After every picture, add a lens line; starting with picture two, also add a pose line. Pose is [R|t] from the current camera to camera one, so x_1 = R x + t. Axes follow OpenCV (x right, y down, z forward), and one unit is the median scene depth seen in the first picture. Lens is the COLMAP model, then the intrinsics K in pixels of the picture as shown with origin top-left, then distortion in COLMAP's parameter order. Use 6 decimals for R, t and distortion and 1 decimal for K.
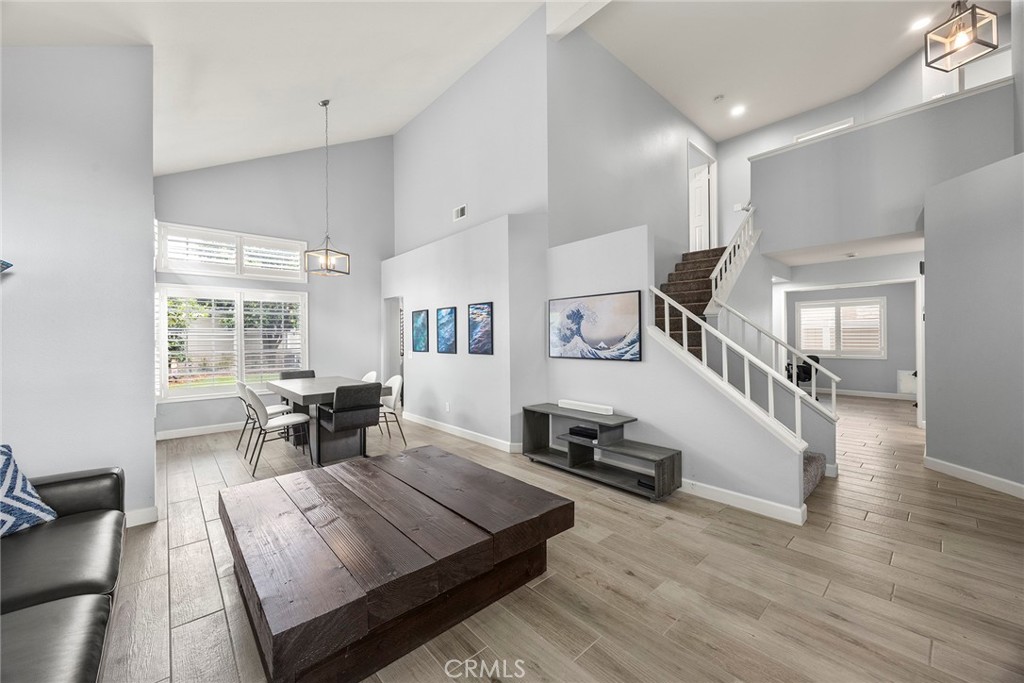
lens RADIAL K [[387.5, 0, 511.9], [0, 387.5, 337.1], [0, 0, 1]] dist [-0.000160, -0.000009]
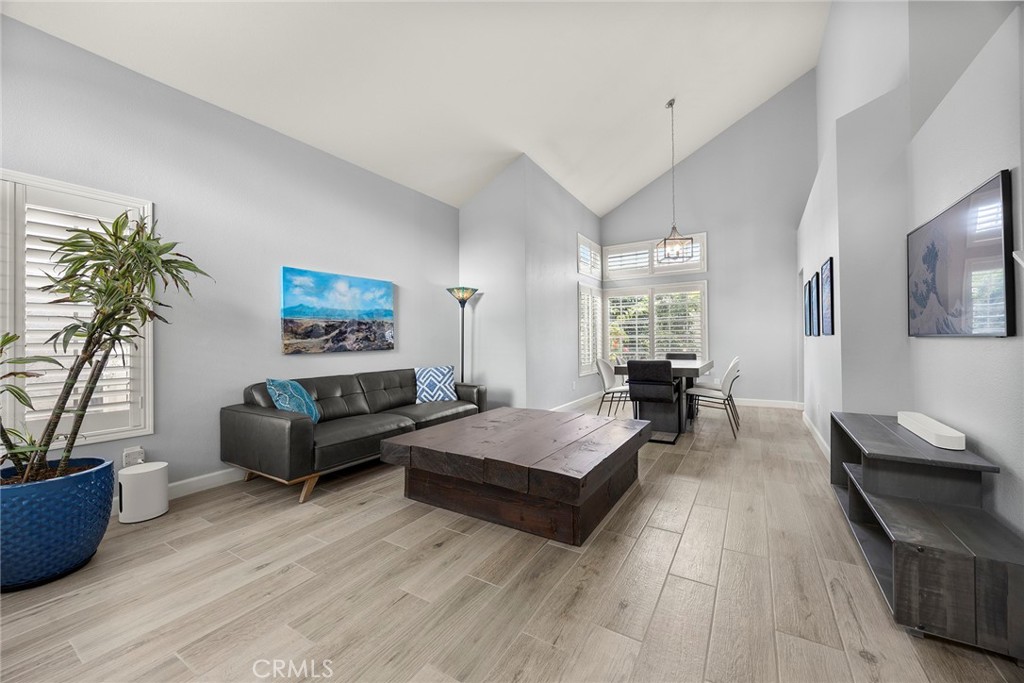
lens RADIAL K [[387.5, 0, 511.9], [0, 387.5, 337.1], [0, 0, 1]] dist [-0.000160, -0.000009]
pose [[0.285654, -0.004368, -0.958323, 0.430803], [0.013232, 0.999912, -0.000613, 0.041761], [0.958241, -0.012506, 0.285687, 0.264369]]
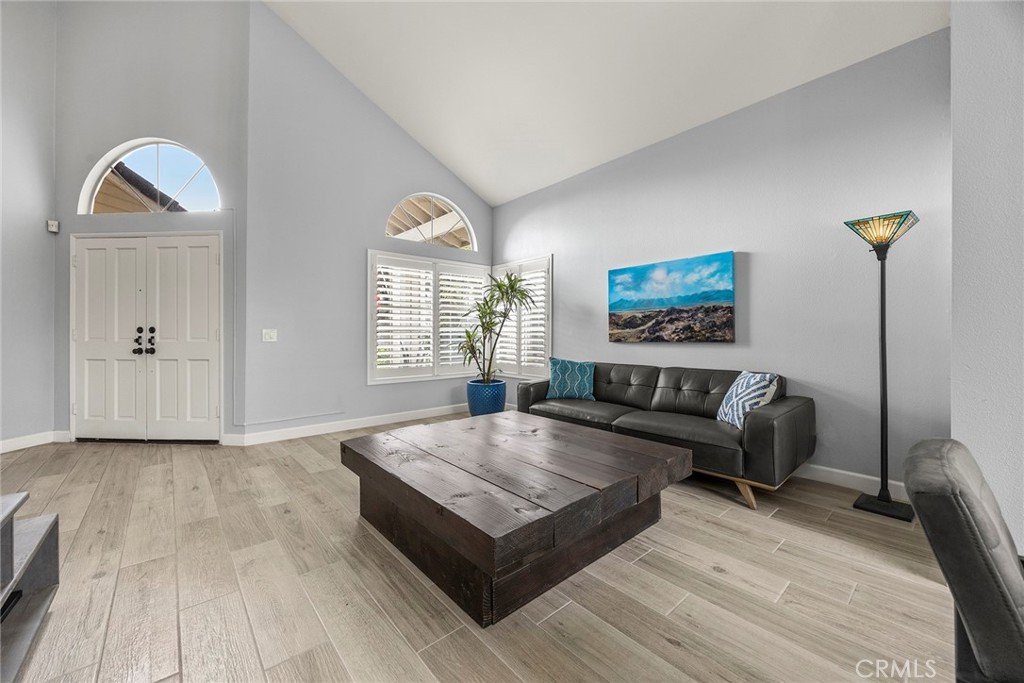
lens RADIAL K [[387.5, 0, 511.9], [0, 387.5, 337.1], [0, 0, 1]] dist [-0.000160, -0.000009]
pose [[-0.999955, 0.009189, 0.002379, -0.153717], [0.009199, 0.999948, 0.004317, 0.050711], [-0.002340, 0.004339, -0.999988, 0.942952]]
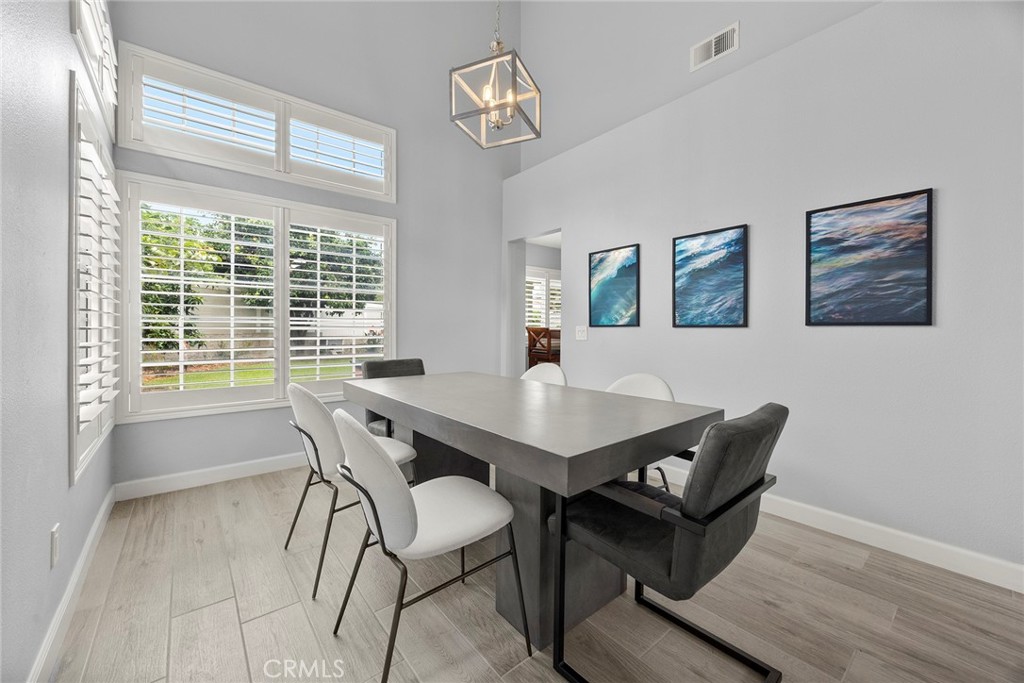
lens RADIAL K [[399.6, 0, 512.7], [0, 399.6, 327.4], [0, 0, 1]] dist [0.000808, 0.000094]
pose [[0.999037, 0.008613, -0.043025, -0.447220], [-0.008612, 0.999963, 0.000213, 0.050886], [0.043025, 0.000158, 0.999074, 0.578632]]
